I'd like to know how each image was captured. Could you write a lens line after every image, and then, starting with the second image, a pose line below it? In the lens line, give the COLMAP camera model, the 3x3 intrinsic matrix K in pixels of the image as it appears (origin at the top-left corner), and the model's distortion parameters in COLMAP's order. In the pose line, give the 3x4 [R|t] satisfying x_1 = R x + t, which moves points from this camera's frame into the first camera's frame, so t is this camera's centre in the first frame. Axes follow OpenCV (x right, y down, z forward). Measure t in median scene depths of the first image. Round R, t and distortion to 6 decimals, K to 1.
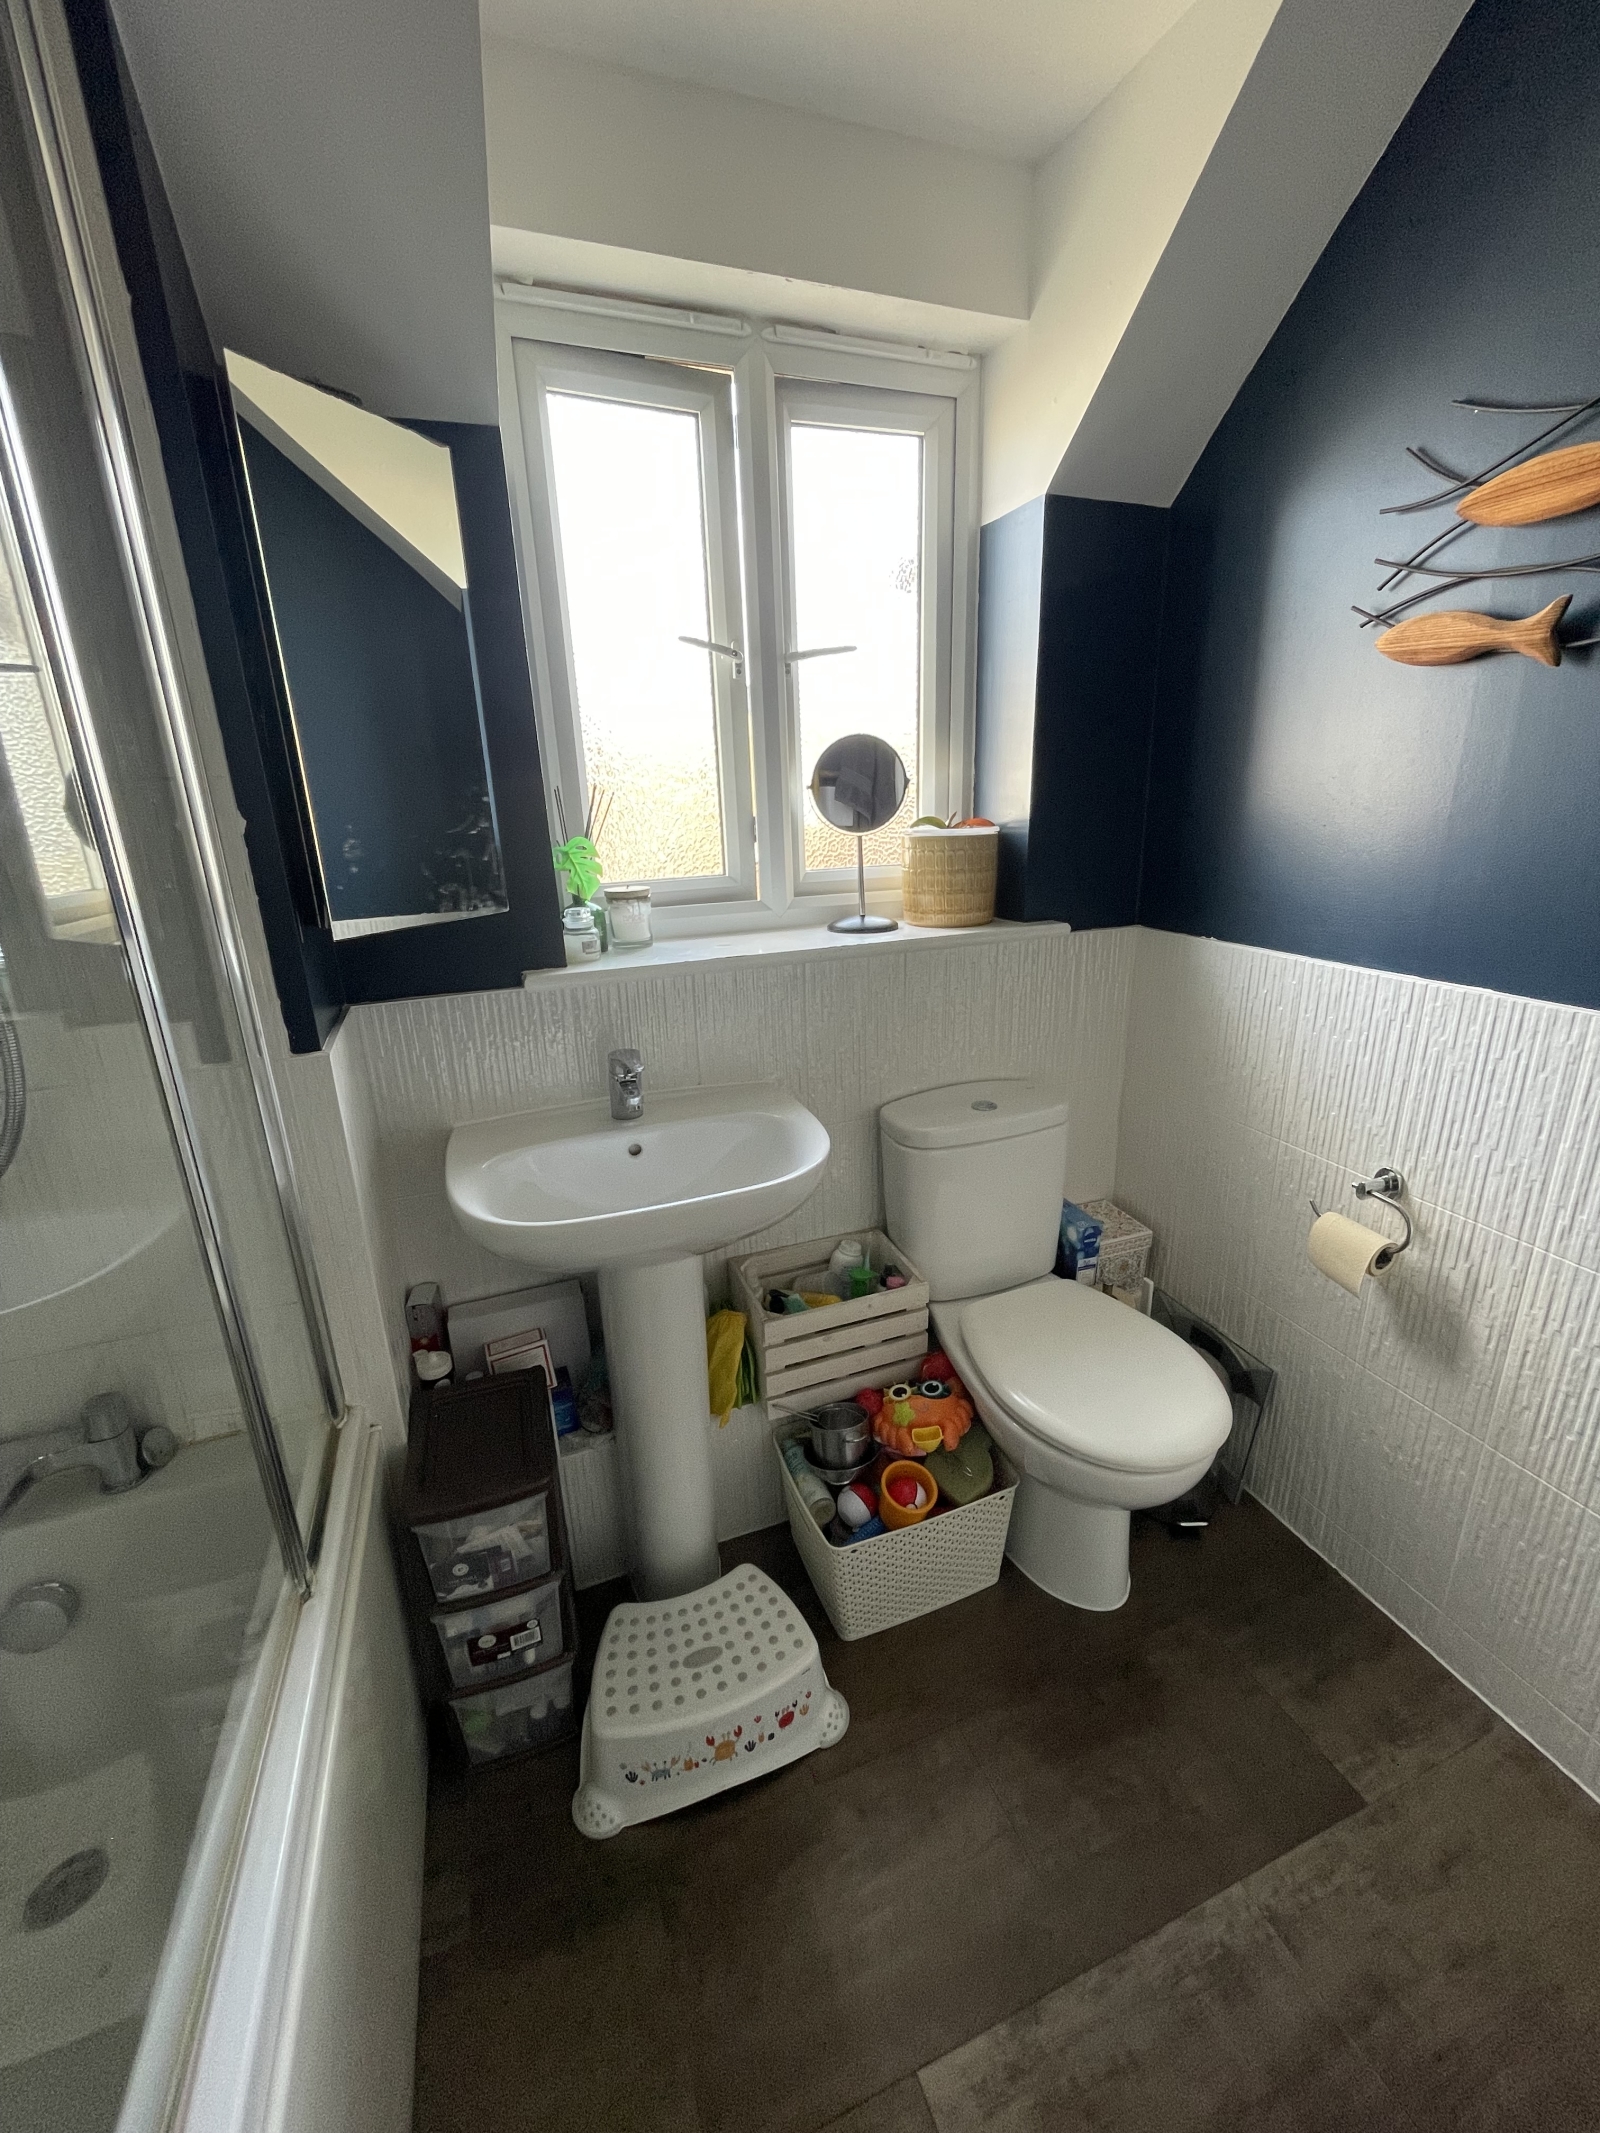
lens RADIAL K [[865.6, 0, 800.2], [0, 865.6, 1064.8], [0, 0, 1]] dist [-0.001585, -0.000313]
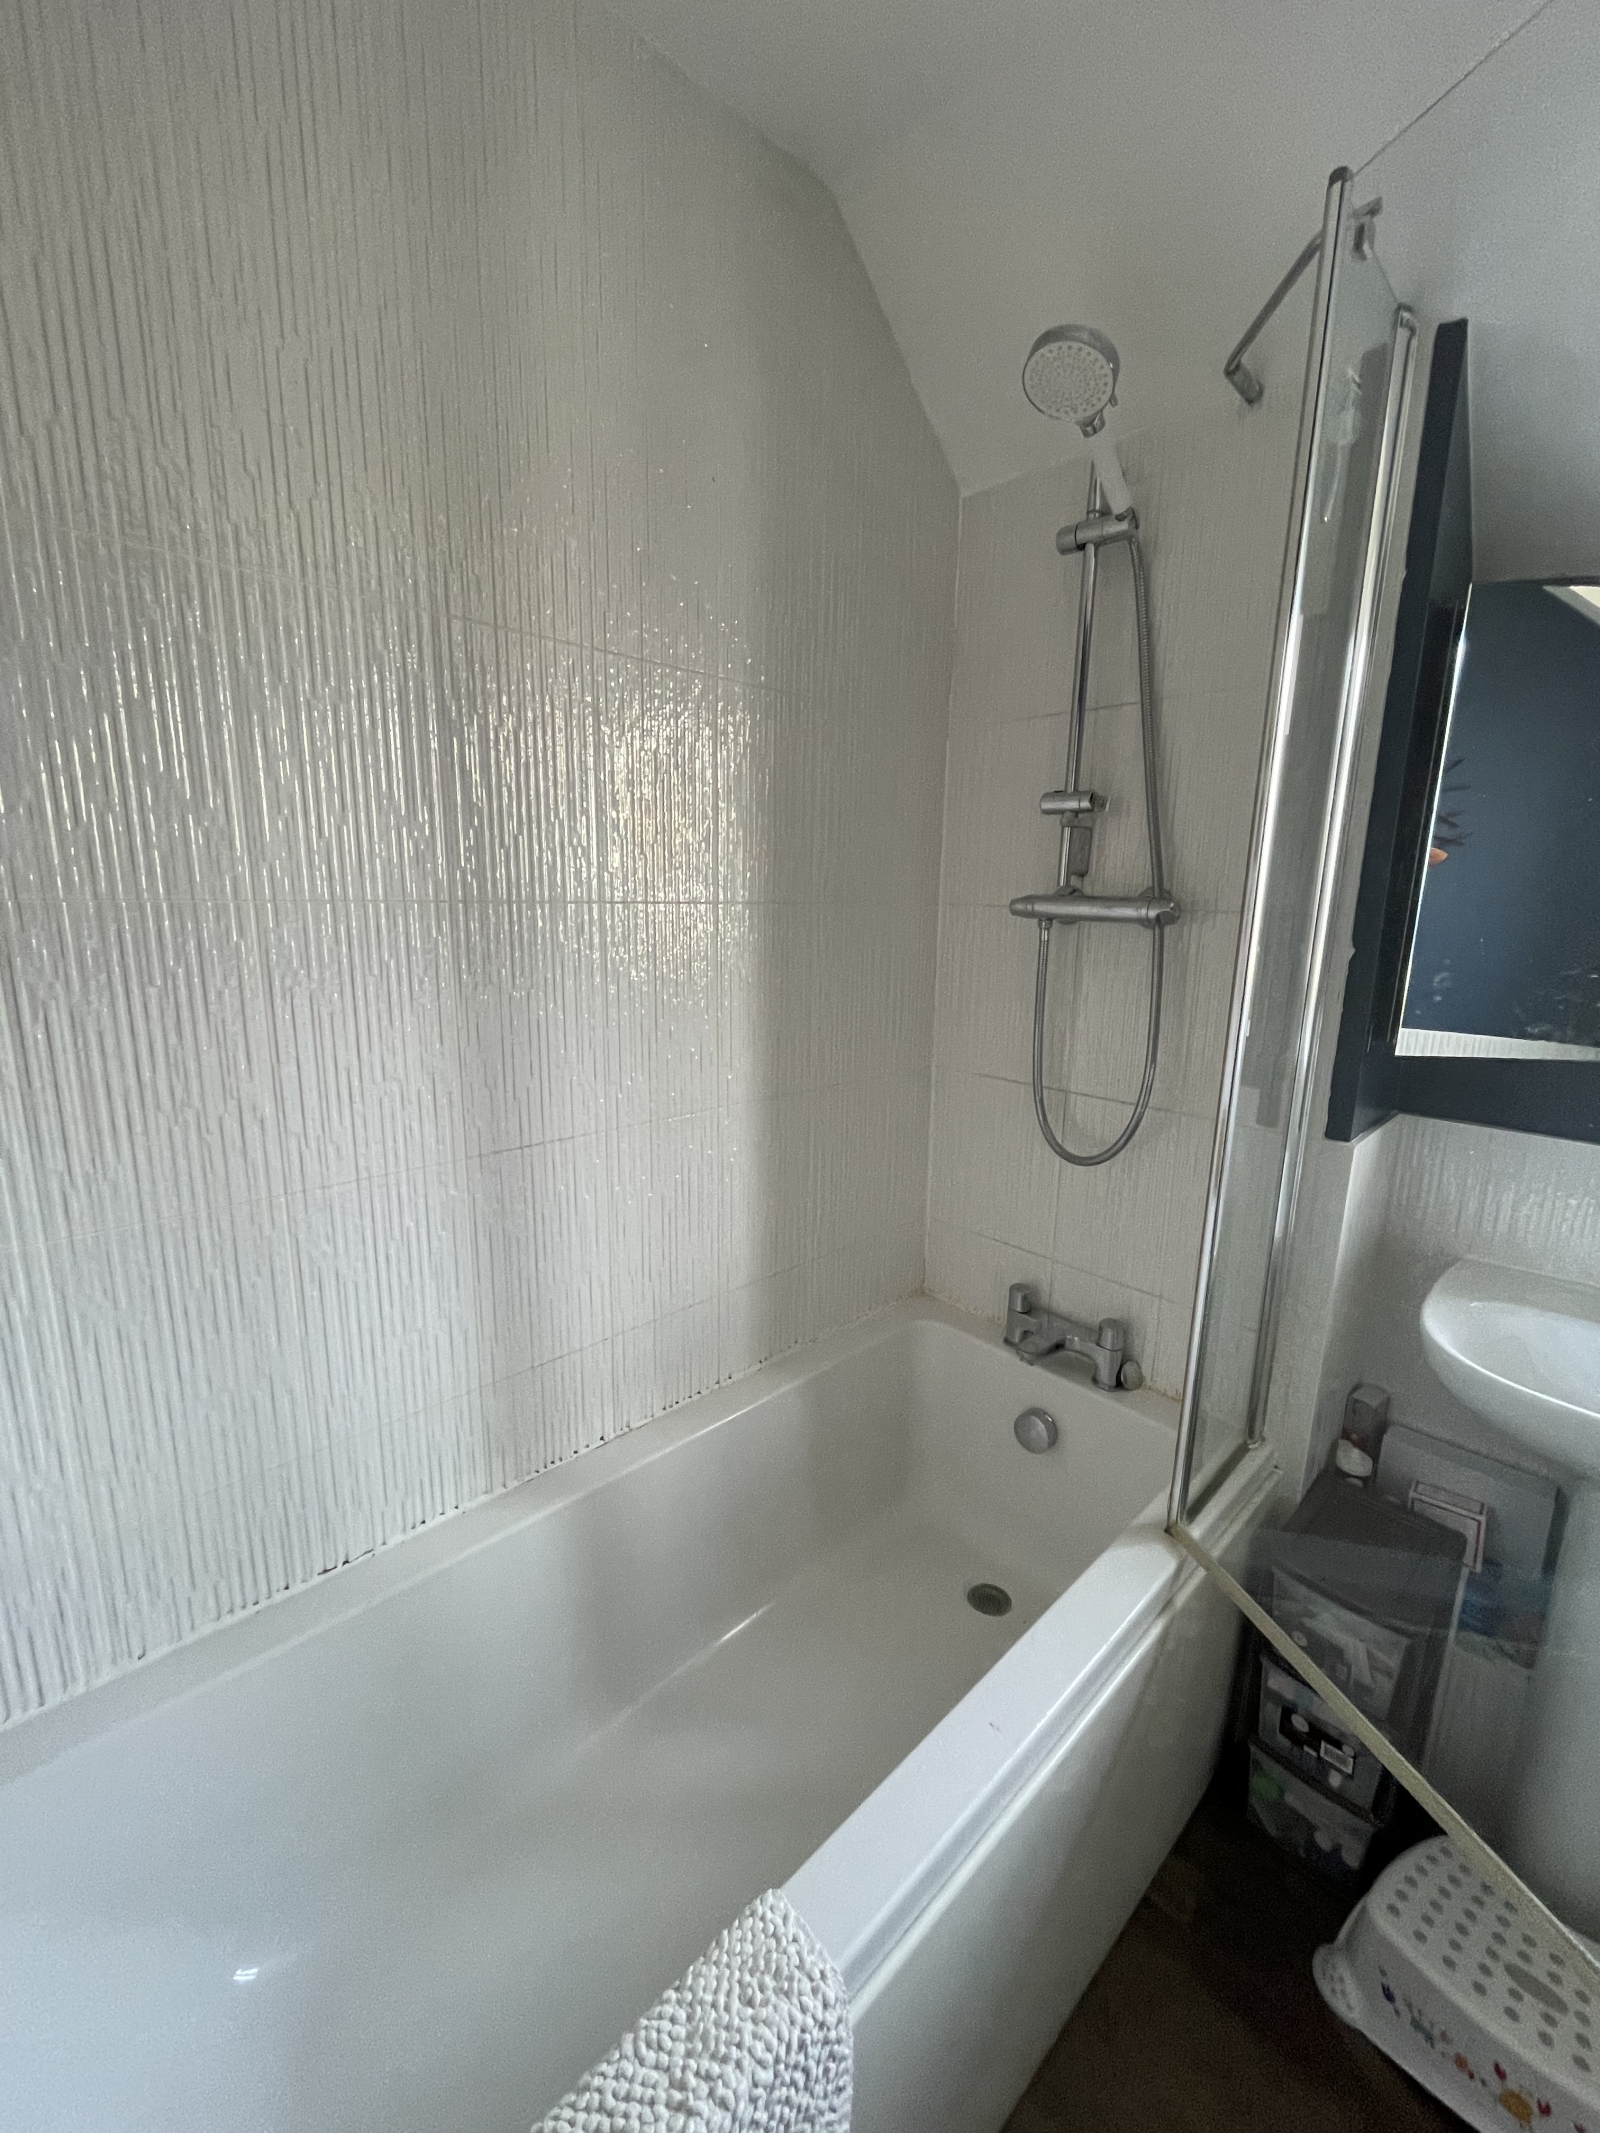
lens RADIAL K [[851.5, 0, 800.3], [0, 851.5, 1062.5], [0, 0, 1]] dist [-0.003690, -0.000808]
pose [[0.387996, 0.216310, -0.895918, 0.120356], [-0.303658, 0.947797, 0.097331, -0.003594], [0.870202, 0.234289, 0.433425, -0.124471]]
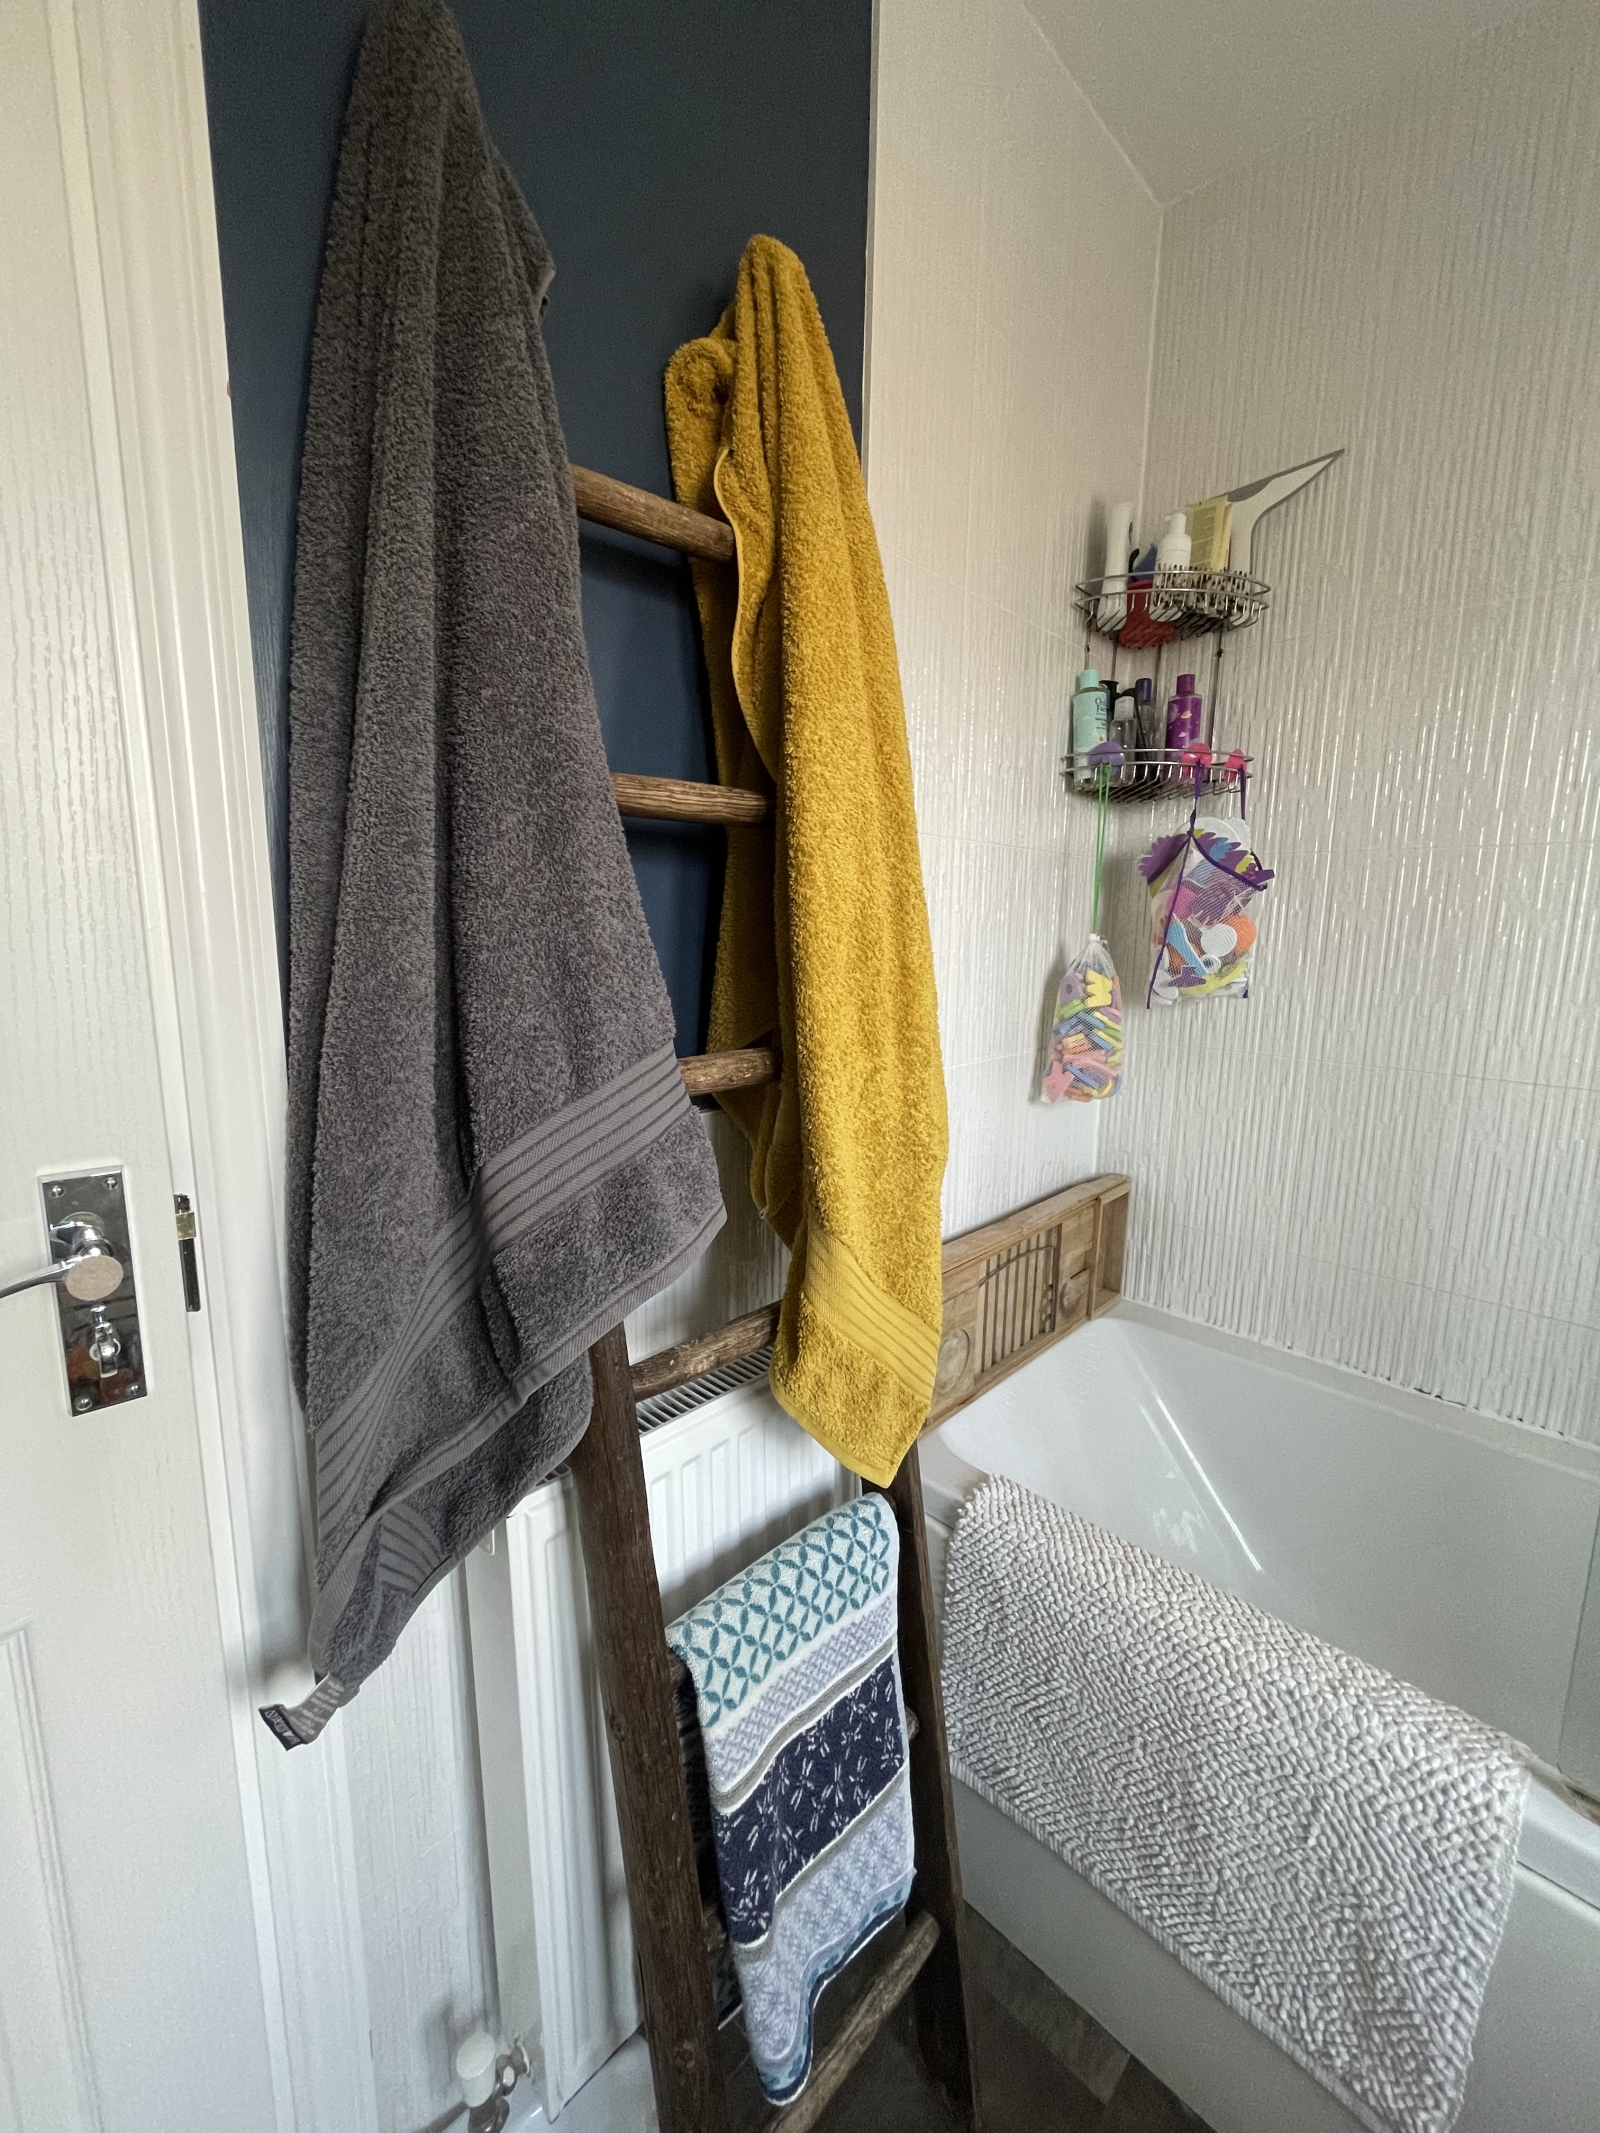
lens RADIAL K [[865.6, 0, 800.2], [0, 865.6, 1064.8], [0, 0, 1]] dist [-0.001585, -0.000313]
pose [[-0.908572, 0.083989, -0.409198, 0.346163], [-0.110834, 0.896001, 0.429999, -0.027325], [0.402757, 0.436038, -0.804772, 0.254333]]
